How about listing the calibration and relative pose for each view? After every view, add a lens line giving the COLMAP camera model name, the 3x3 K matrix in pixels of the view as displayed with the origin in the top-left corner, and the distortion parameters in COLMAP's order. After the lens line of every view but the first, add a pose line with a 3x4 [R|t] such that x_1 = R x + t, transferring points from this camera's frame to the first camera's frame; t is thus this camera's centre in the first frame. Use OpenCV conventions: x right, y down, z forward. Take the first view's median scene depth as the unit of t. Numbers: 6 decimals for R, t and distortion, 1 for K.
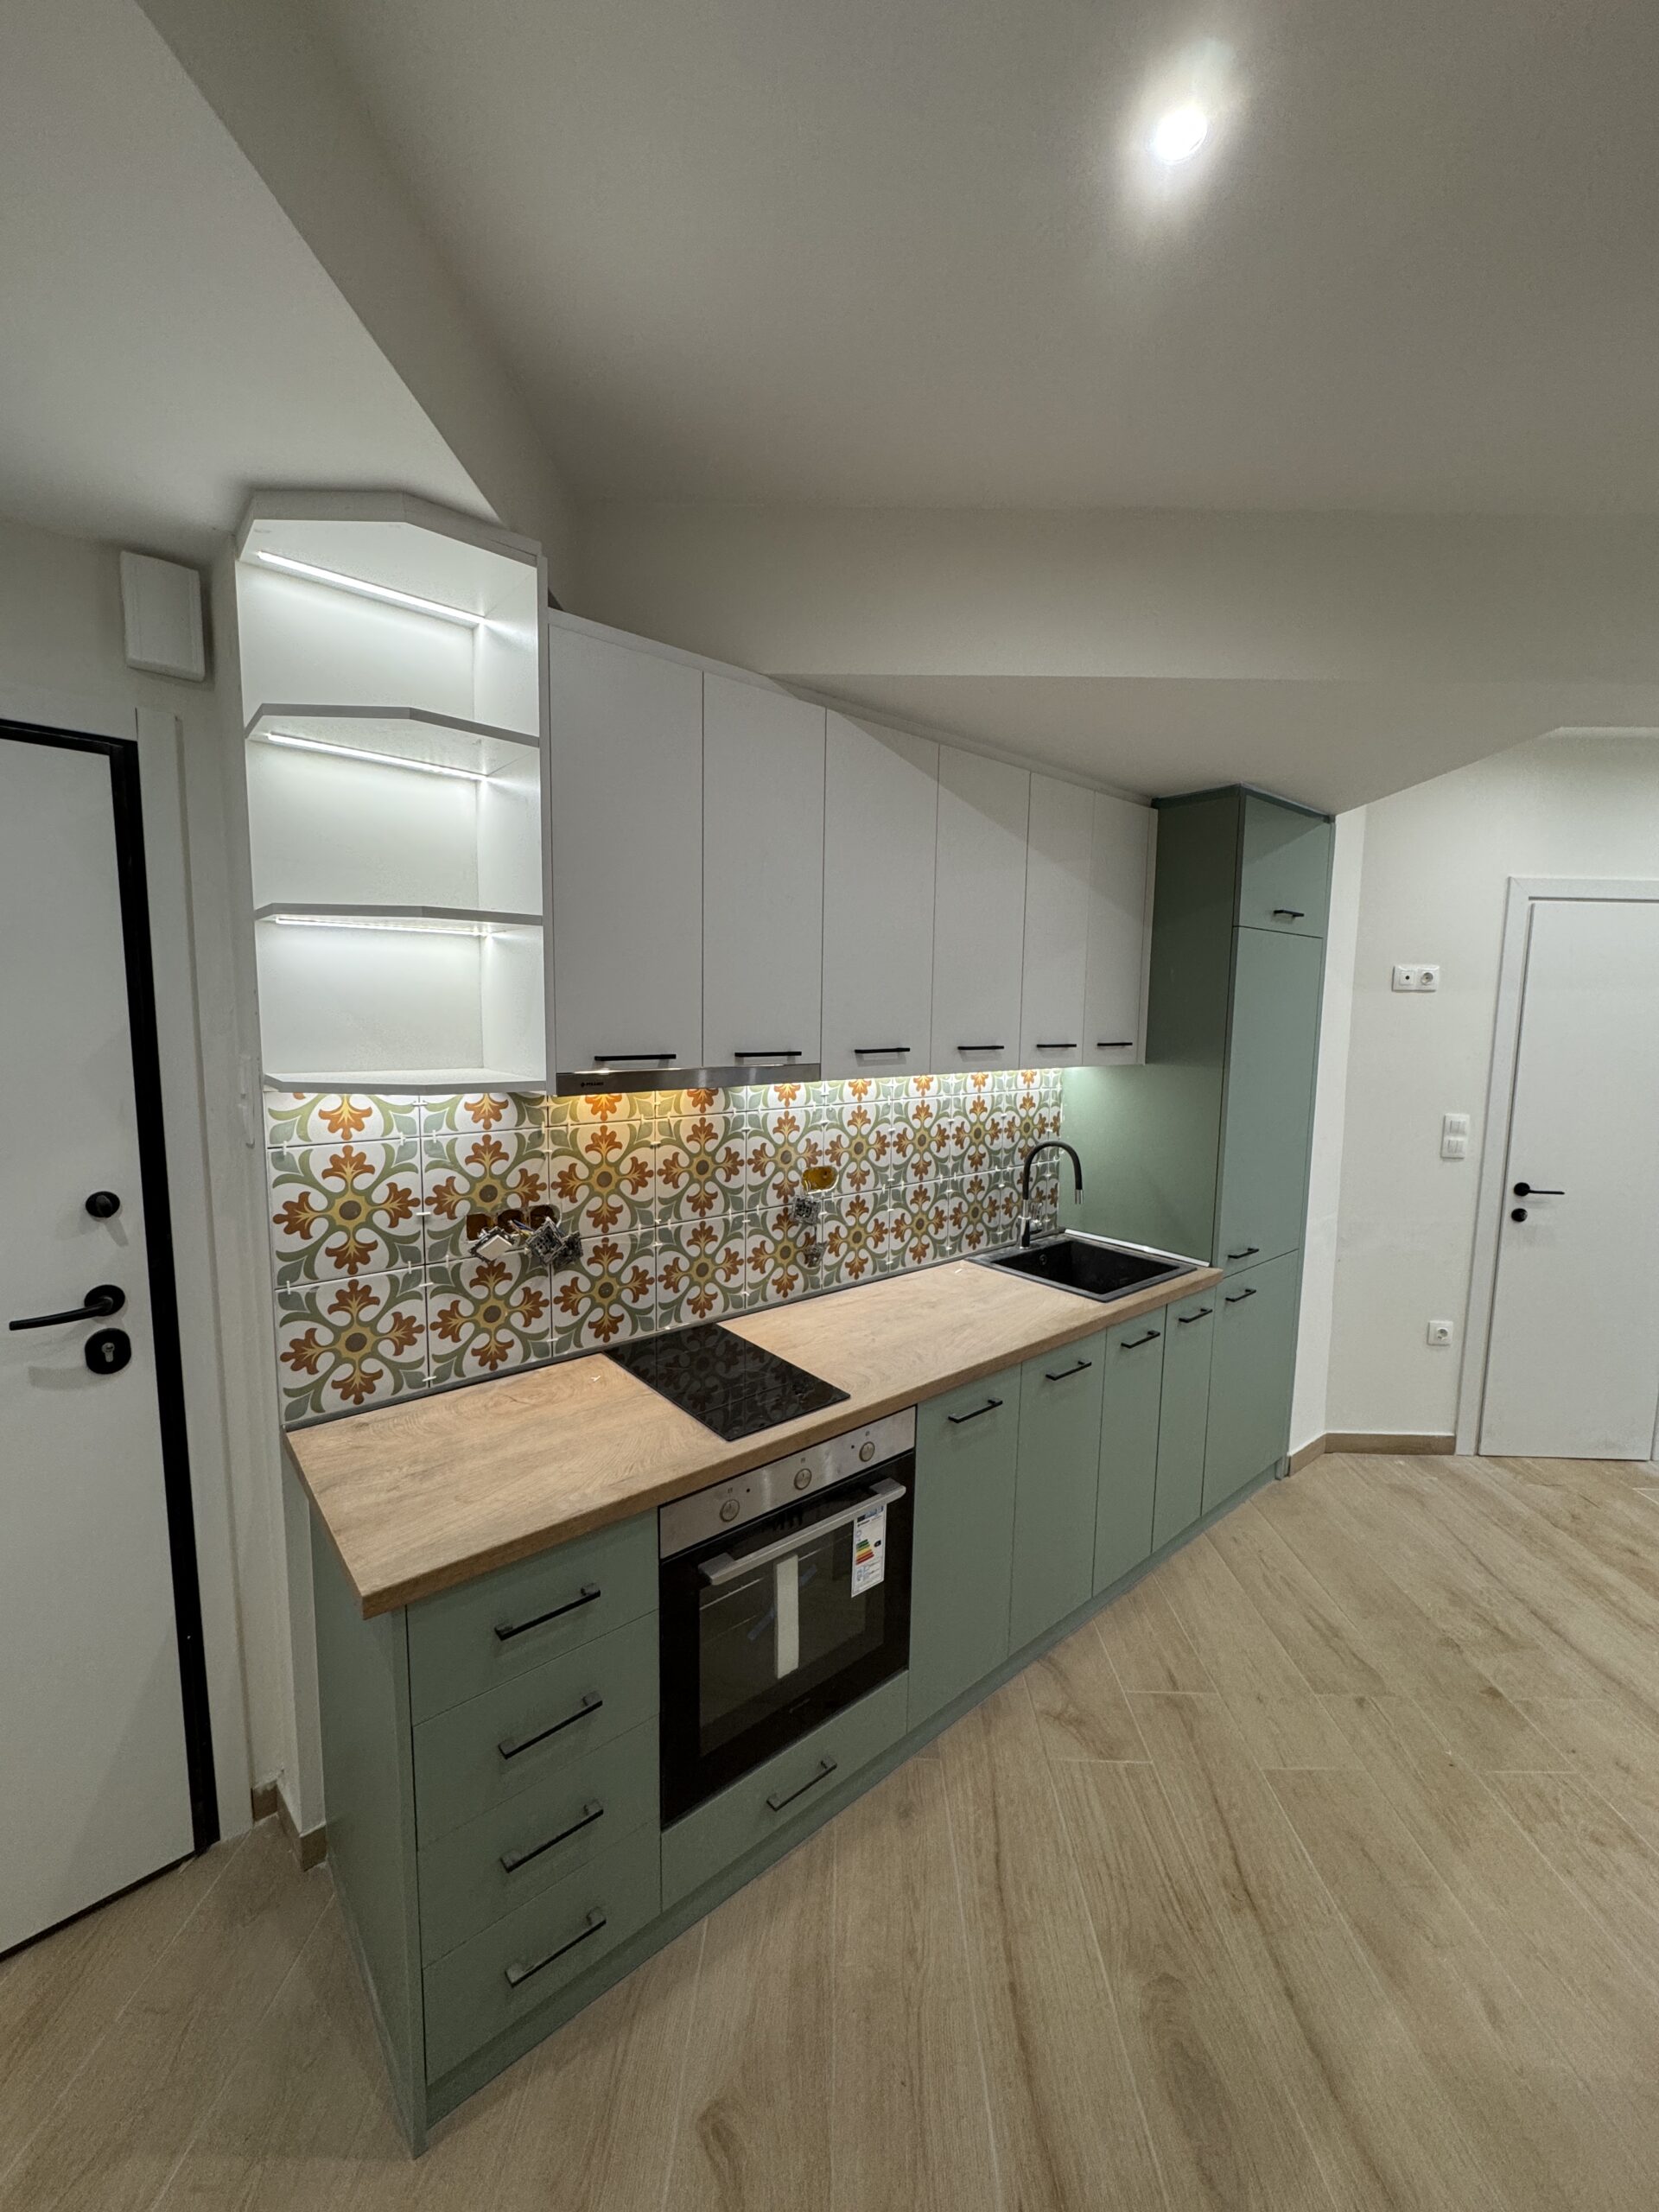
lens RADIAL K [[880.0, 0, 832.1], [0, 880.0, 1101.7], [0, 0, 1]] dist [-0.000108, 0.000081]
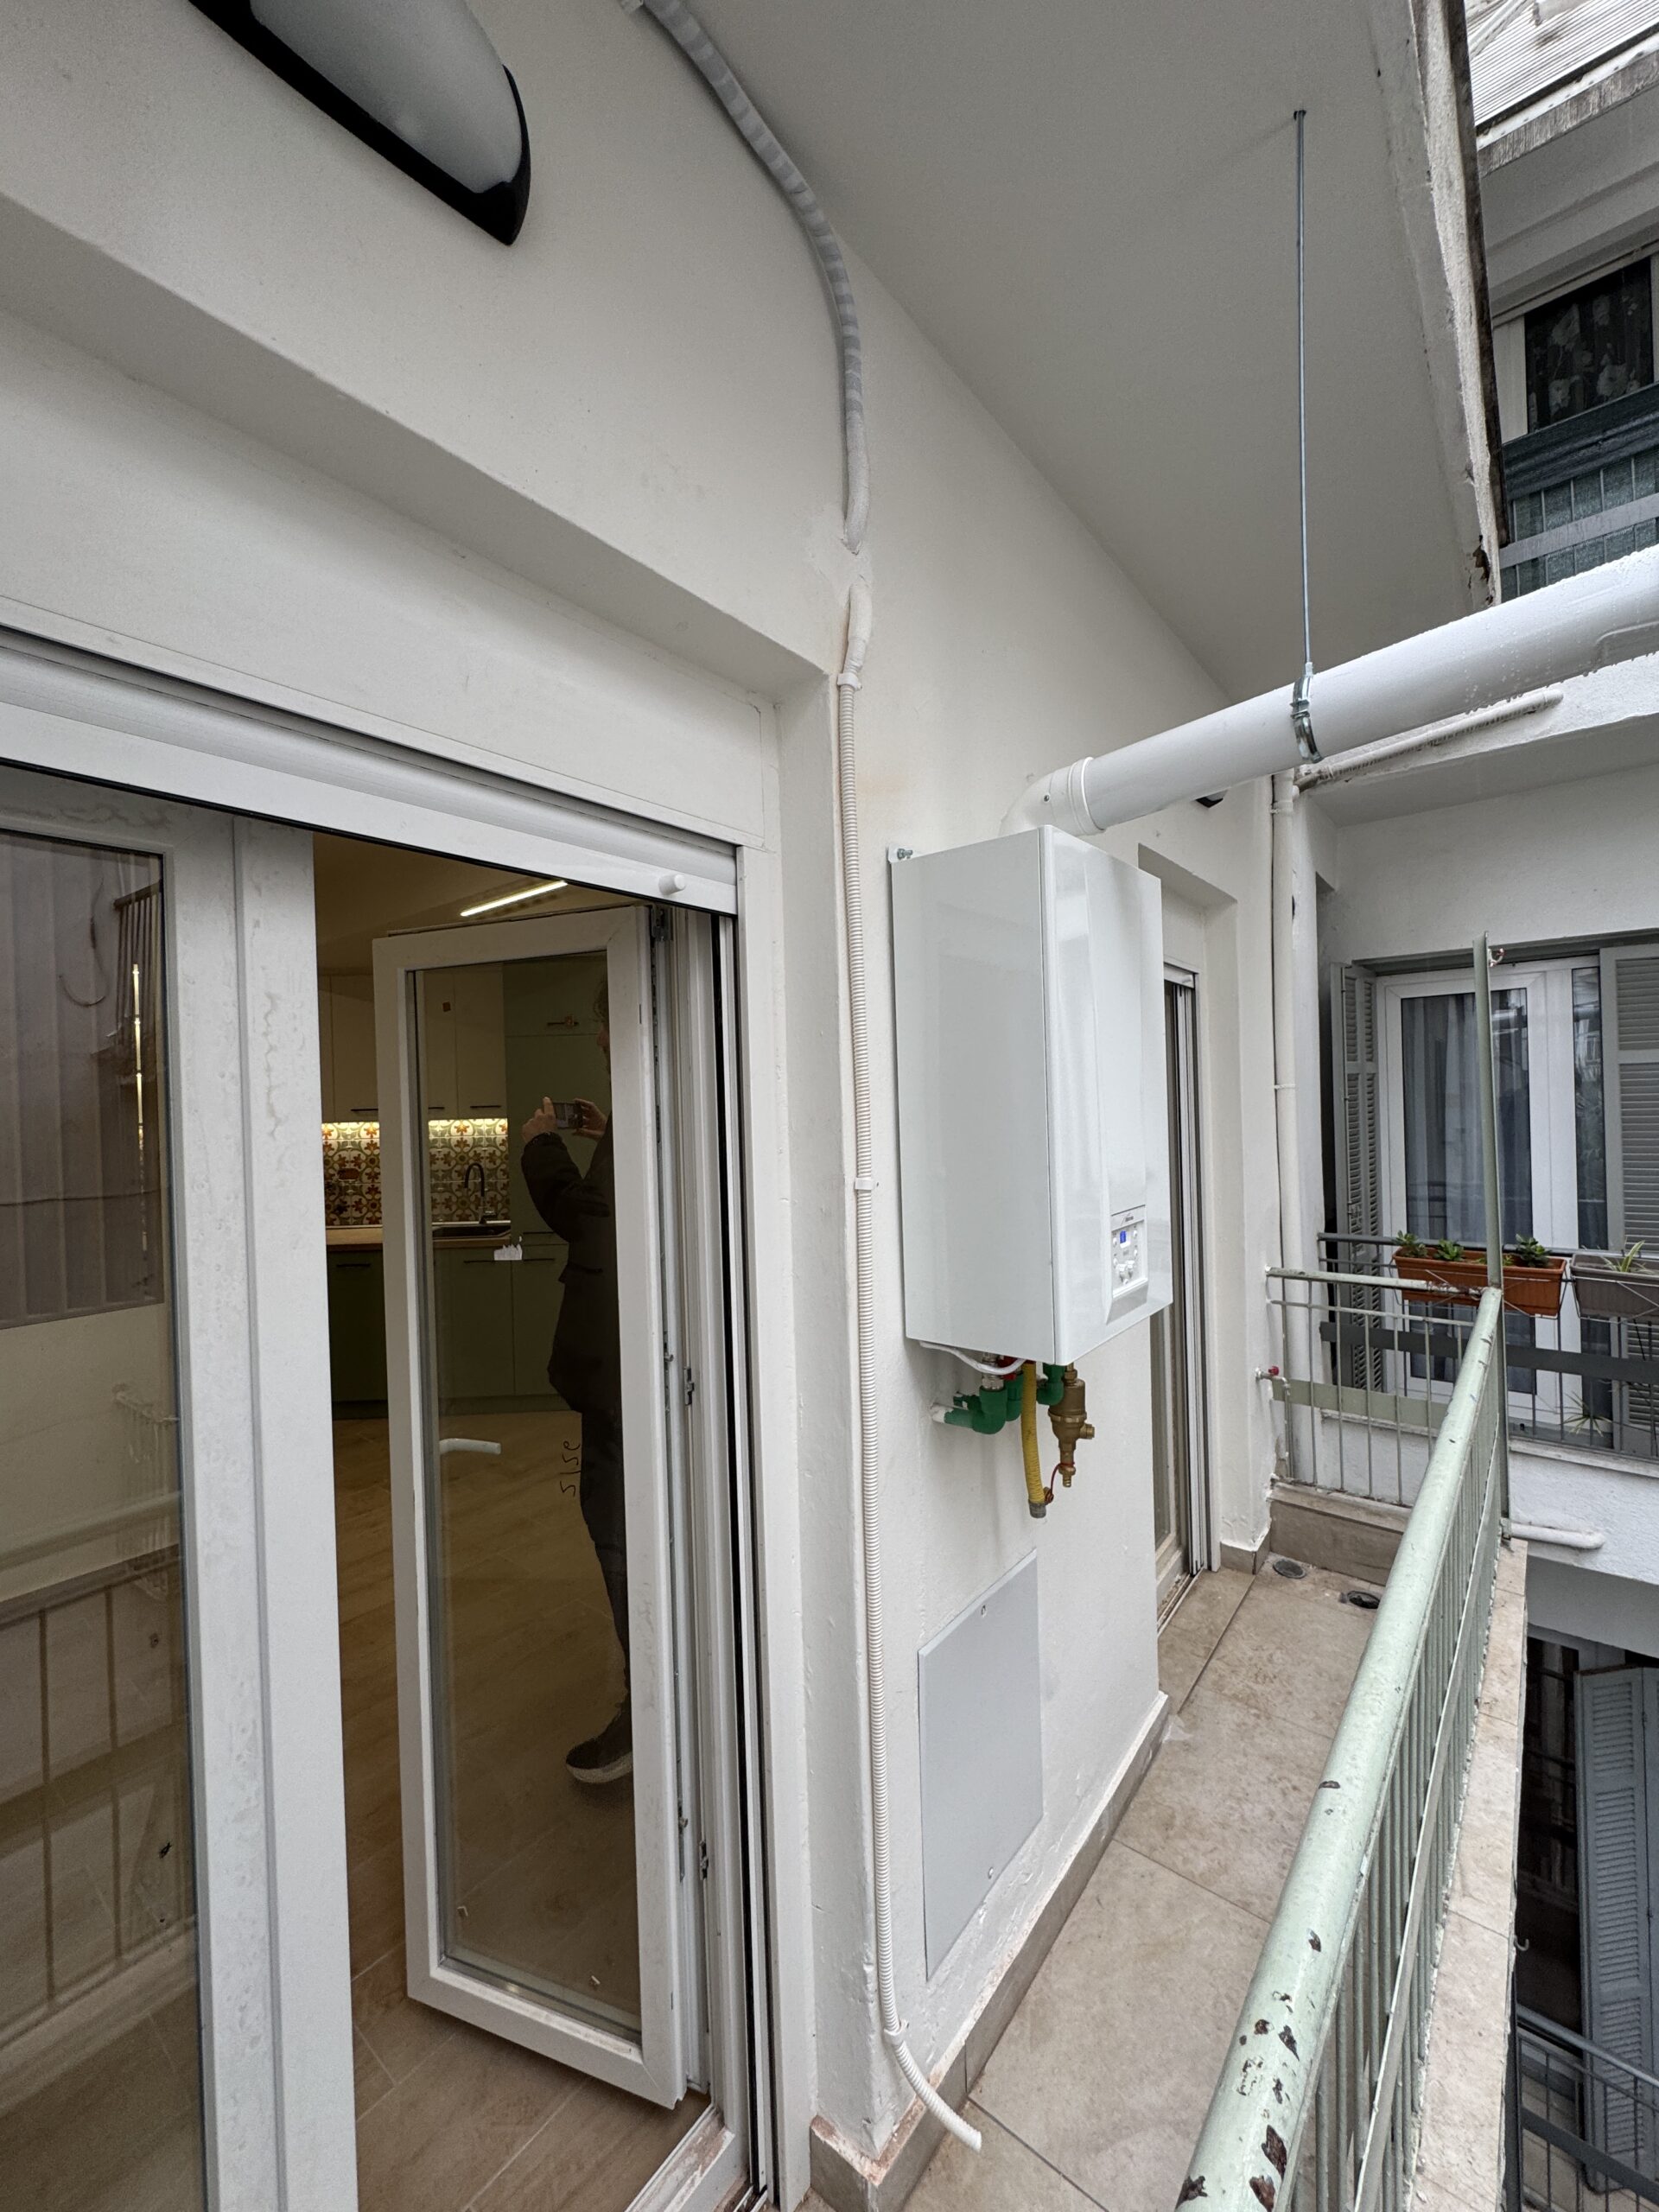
lens RADIAL K [[880.0, 0, 829.9], [0, 880.0, 1099.3], [0, 0, 1]] dist [-0.000108, 0.000081]
pose [[0.783476, -0.034530, -0.620463, 2.954915], [-0.025093, 0.995883, -0.087108, 0.084744], [0.620916, 0.083816, 0.779383, 0.074563]]
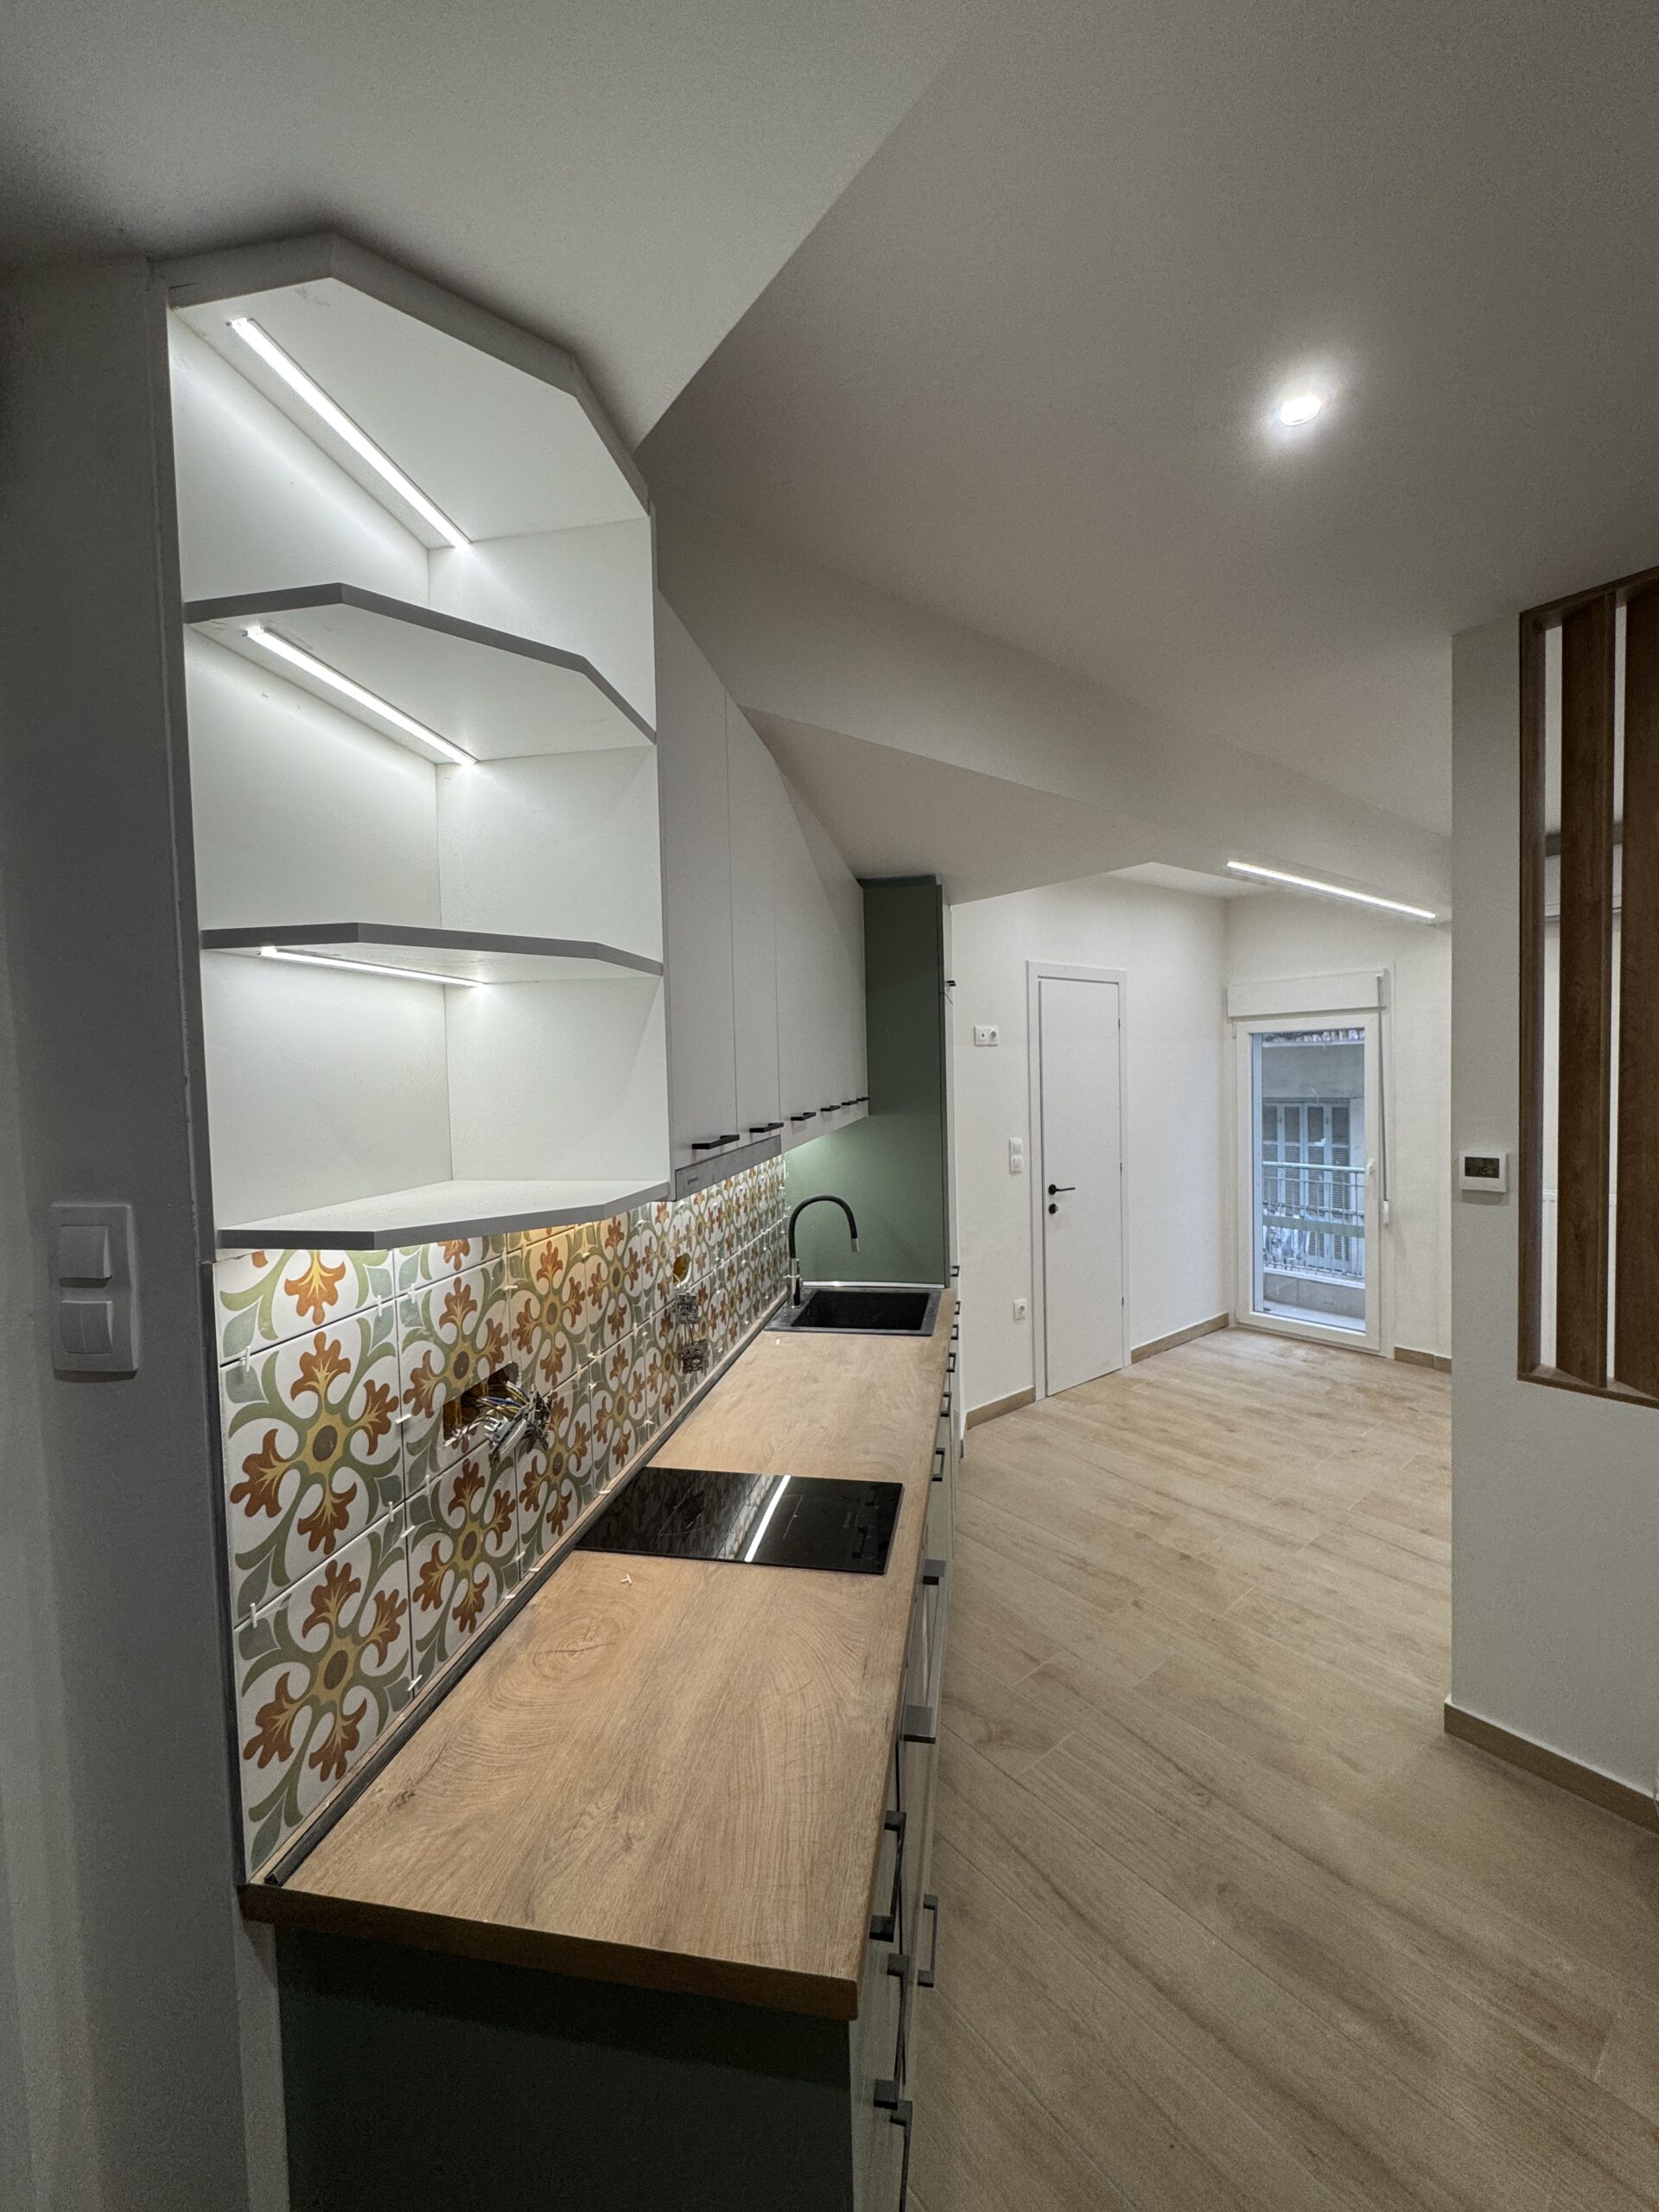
lens RADIAL K [[880.0, 0, 834.9], [0, 880.0, 1101.9], [0, 0, 1]] dist [-0.000108, 0.000081]
pose [[0.768461, -0.059877, 0.637089, -0.594756], [0.104706, 0.993960, -0.032879, -0.044636], [-0.631272, 0.091973, 0.770089, 0.284756]]
